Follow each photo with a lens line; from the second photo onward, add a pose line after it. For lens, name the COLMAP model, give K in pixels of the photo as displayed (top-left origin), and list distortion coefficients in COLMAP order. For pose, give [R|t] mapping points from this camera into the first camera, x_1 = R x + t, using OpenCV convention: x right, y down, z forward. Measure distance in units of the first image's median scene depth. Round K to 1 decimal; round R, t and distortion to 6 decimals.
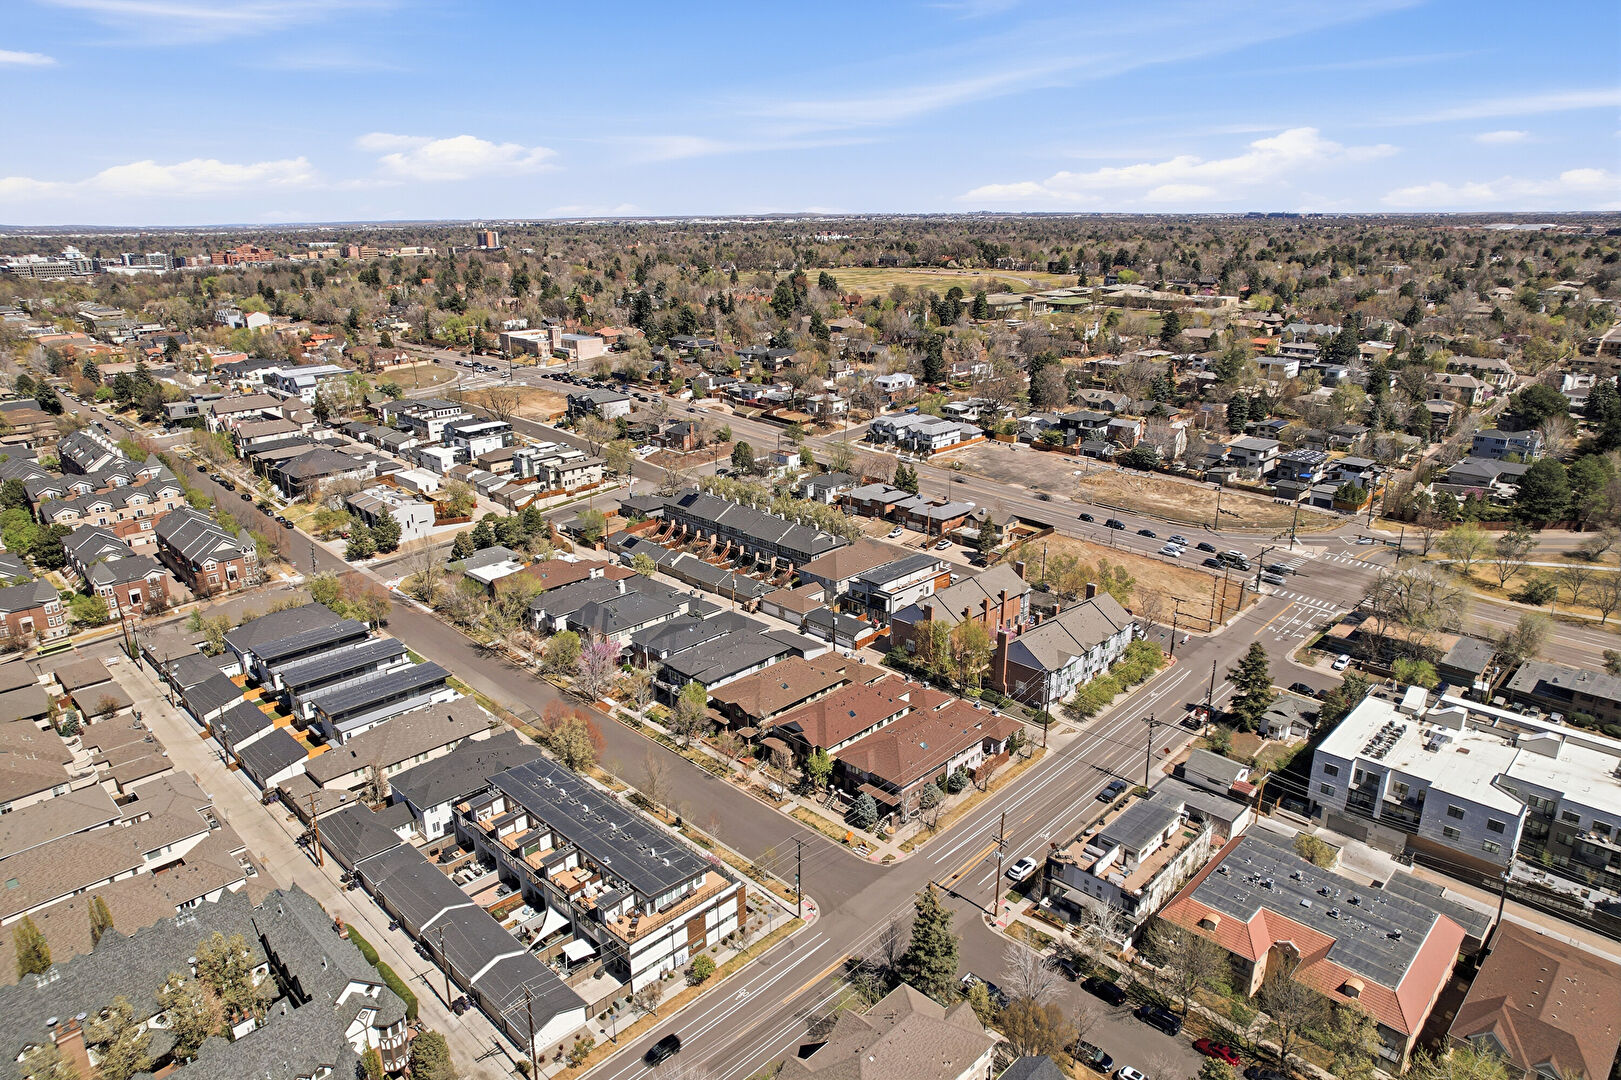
lens RADIAL K [[1038.8, 0, 810.5], [0, 1038.8, 540.0], [0, 0, 1]] dist [-0.083339, 0.077436]
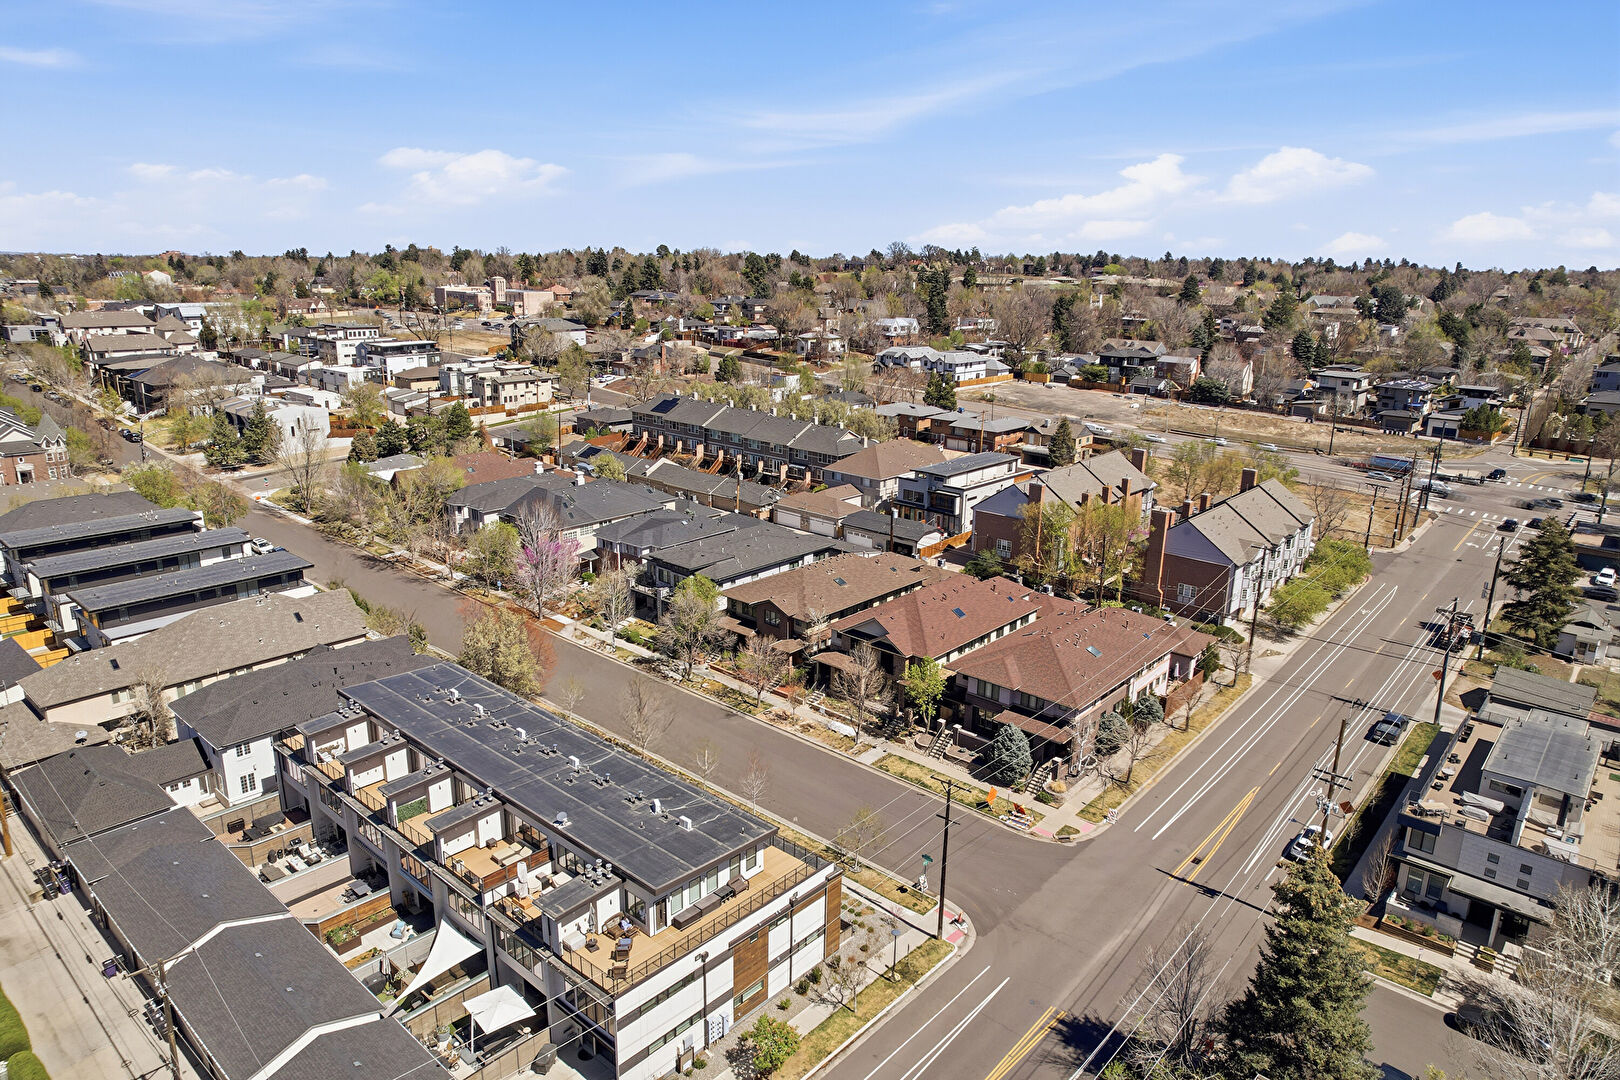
lens RADIAL K [[1038.2, 0, 810.0], [0, 1038.2, 540.0], [0, 0, 1]] dist [-0.083339, 0.077436]
pose [[0.998621, 0.009090, 0.051715, -0.075976], [-0.006953, 0.999120, -0.041355, 0.139945], [-0.052045, 0.040939, 0.997805, 0.355838]]
